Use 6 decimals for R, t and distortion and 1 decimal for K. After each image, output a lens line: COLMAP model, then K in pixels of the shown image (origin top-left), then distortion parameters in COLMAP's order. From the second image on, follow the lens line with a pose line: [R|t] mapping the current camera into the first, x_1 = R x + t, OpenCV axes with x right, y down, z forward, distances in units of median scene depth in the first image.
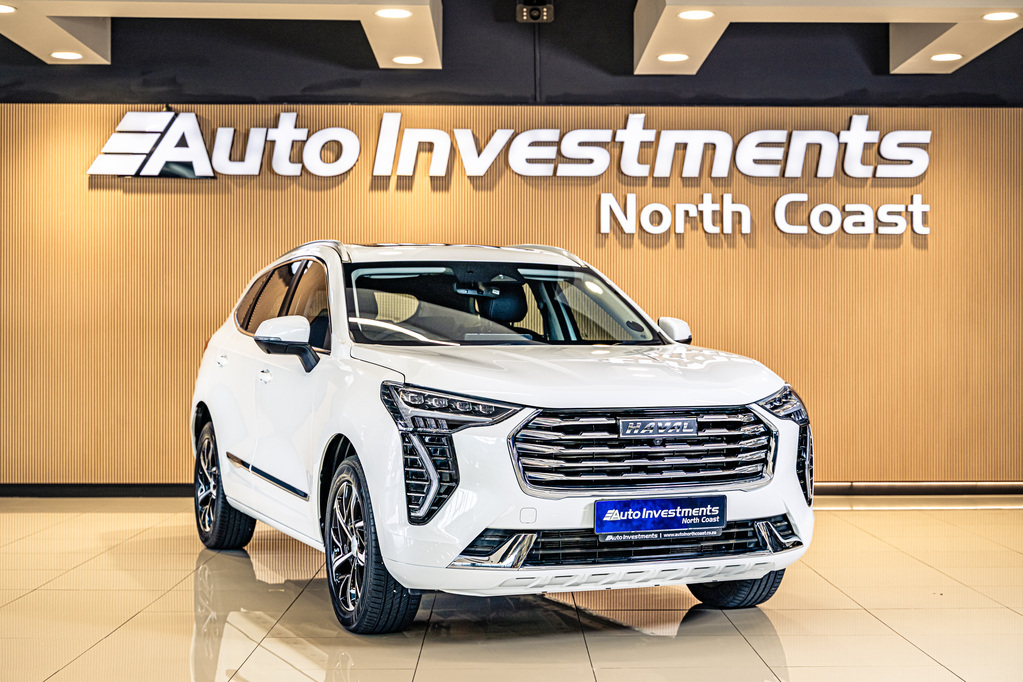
lens RADIAL K [[1645.8, 0, 511.5], [0, 1645.8, 341.0], [0, 0, 1]] dist [0.007576, 0.003917]
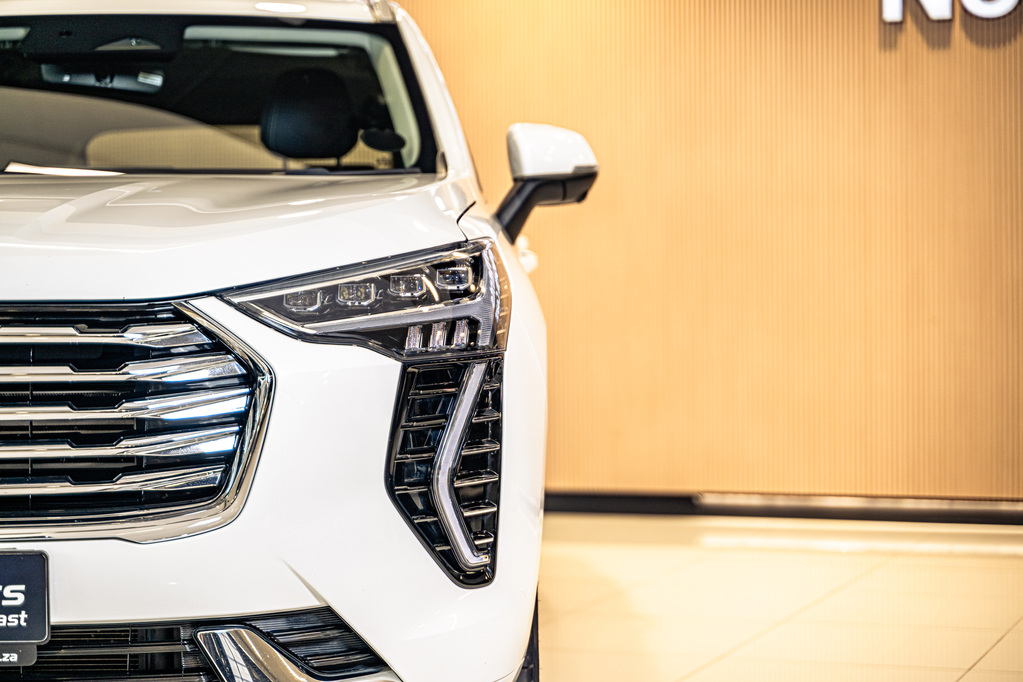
lens RADIAL K [[2197.0, 0, 511.5], [0, 2197.0, 341.0], [0, 0, 1]] dist [0.002512, 0.010266]
pose [[0.926856, 0.001743, -0.375413, 0.206693], [0.006549, 0.999762, 0.020810, 0.020333], [0.375359, -0.021747, 0.926624, 0.311715]]
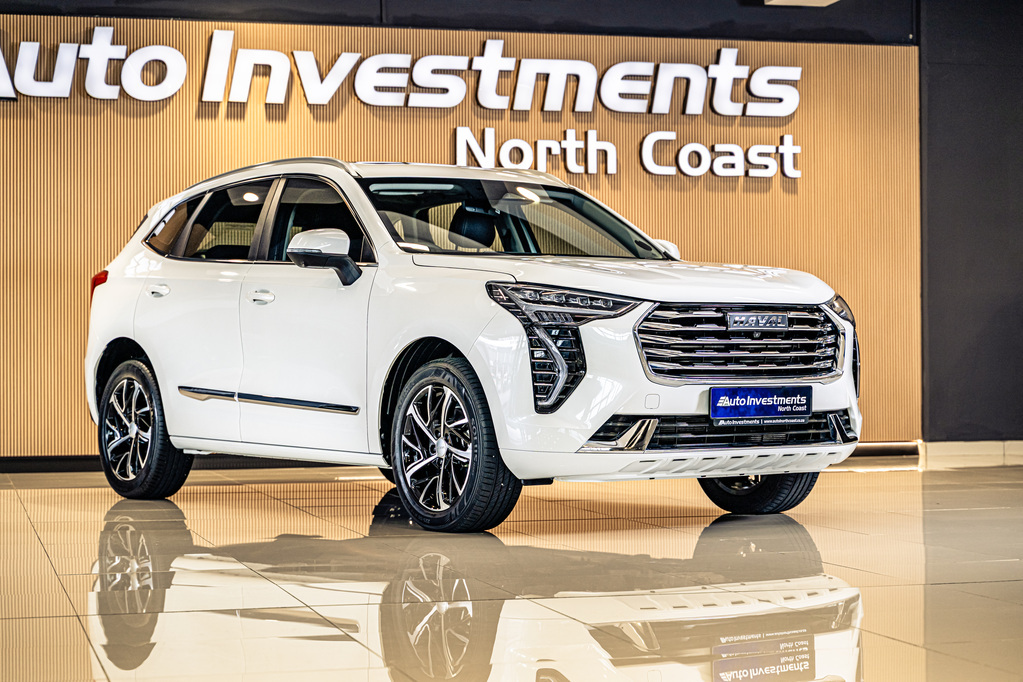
lens RADIAL K [[2243.0, 0, 511.5], [0, 2243.0, 341.0], [0, 0, 1]] dist [0.008668, -0.265646]
pose [[0.969786, -0.003062, 0.243938, -0.216182], [0.005982, 0.999919, -0.011232, 0.041233], [-0.243884, 0.012352, 0.969726, -0.193859]]
